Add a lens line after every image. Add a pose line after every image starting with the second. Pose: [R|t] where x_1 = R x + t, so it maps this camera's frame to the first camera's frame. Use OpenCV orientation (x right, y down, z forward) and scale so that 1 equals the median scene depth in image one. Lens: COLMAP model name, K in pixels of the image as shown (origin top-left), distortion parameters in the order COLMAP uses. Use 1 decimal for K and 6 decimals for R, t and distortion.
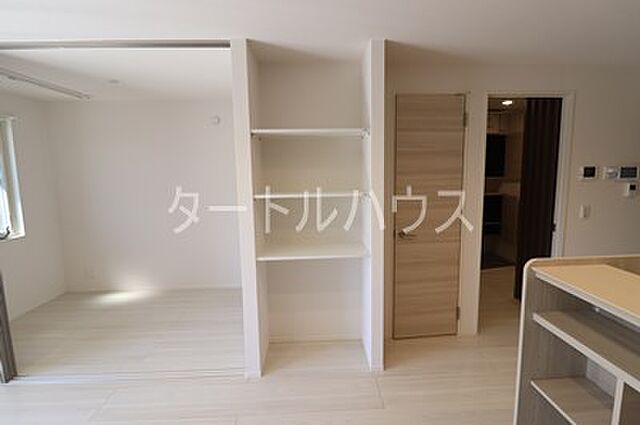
lens RADIAL K [[333.4, 0, 320.0], [0, 333.4, 212.5], [0, 0, 1]] dist [0.015654, -0.000263]
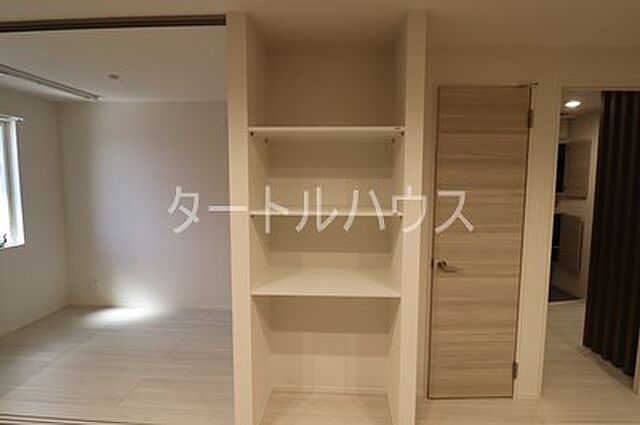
lens RADIAL K [[333.4, 0, 320.0], [0, 333.4, 212.5], [0, 0, 1]] dist [0.015654, -0.000263]
pose [[0.995488, 0.029149, -0.090296, 0.027490], [-0.031807, 0.999098, -0.028132, -0.024256], [0.089394, 0.030877, 0.995518, 0.187395]]
